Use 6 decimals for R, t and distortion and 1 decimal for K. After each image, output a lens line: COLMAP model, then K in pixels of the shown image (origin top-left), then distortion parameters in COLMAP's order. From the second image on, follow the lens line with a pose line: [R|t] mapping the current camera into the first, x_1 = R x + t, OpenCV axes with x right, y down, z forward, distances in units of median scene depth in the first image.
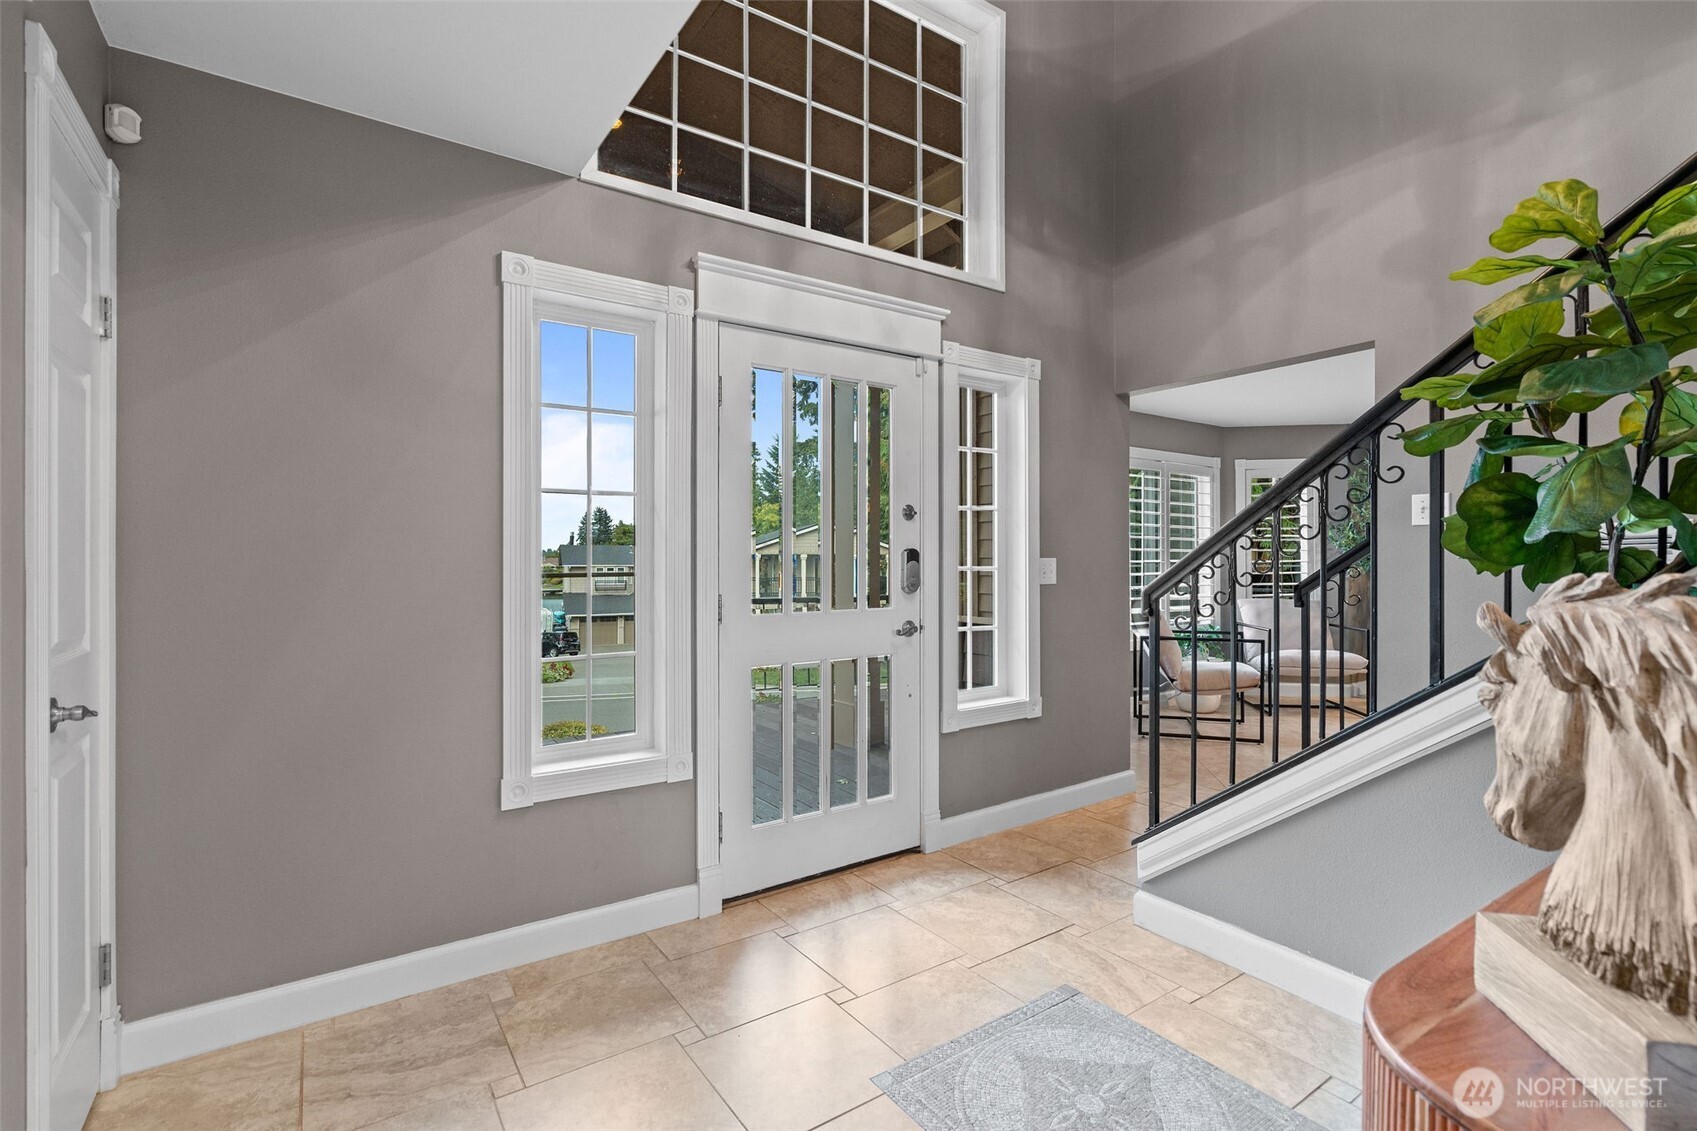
lens RADIAL K [[775.0, 0, 850.3], [0, 775.0, 564.2], [0, 0, 1]] dist [0.001070, 0.001306]
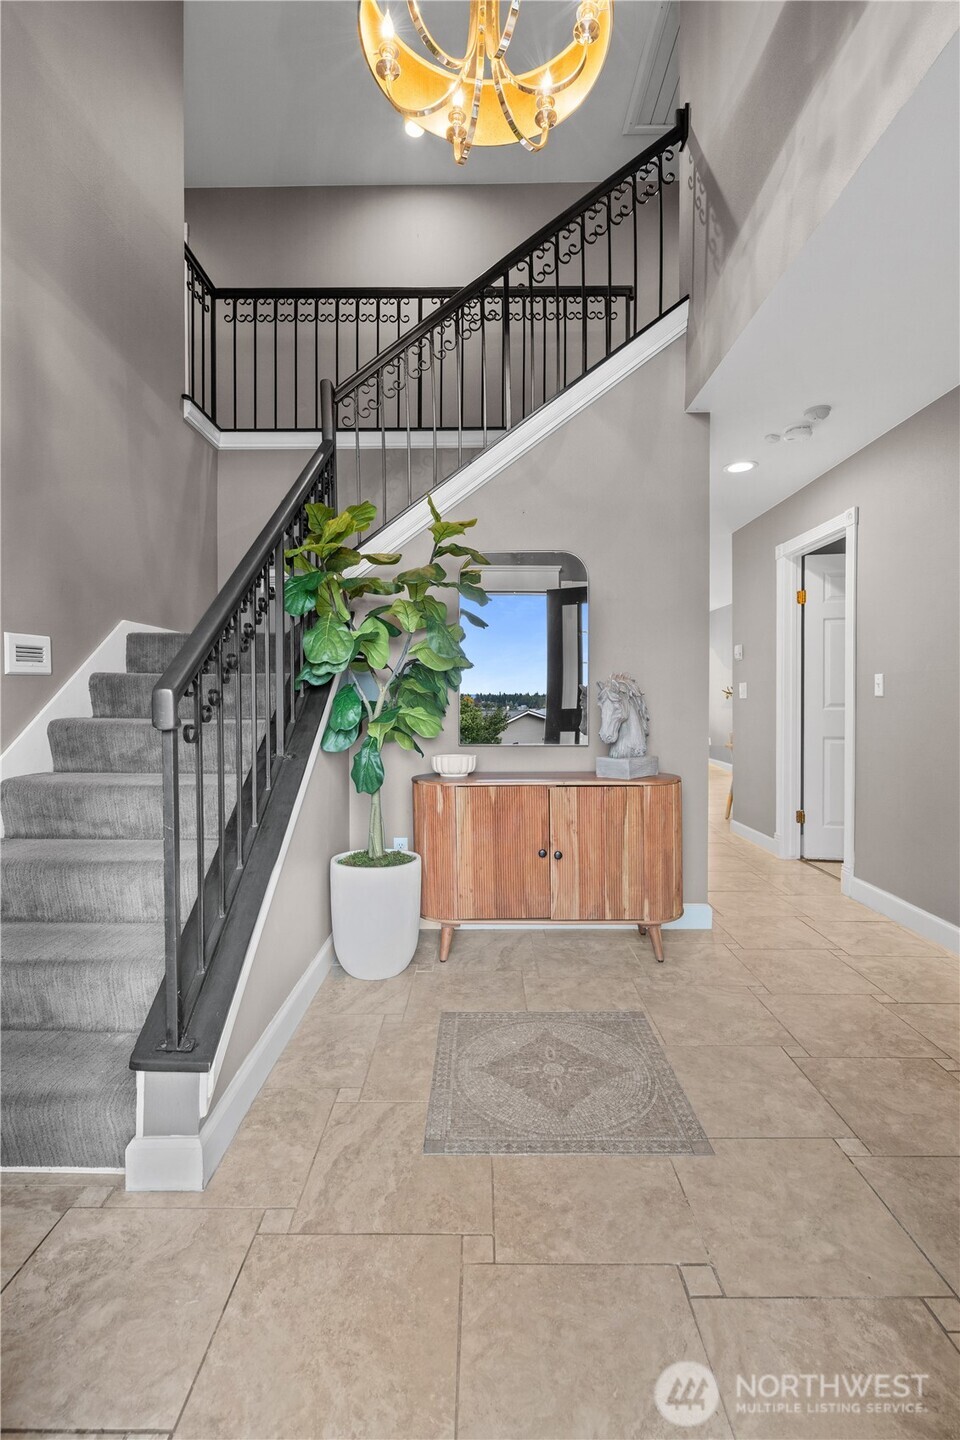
lens RADIAL K [[657.6, 0, 480.0], [0, 657.6, 709.8], [0, 0, 1]] dist [0.001070, 0.001306]
pose [[-0.820942, -0.009974, 0.570924, -0.179460], [0.002143, 0.999787, 0.020547, 0.051185], [-0.571007, 0.018091, -0.820746, 1.613944]]
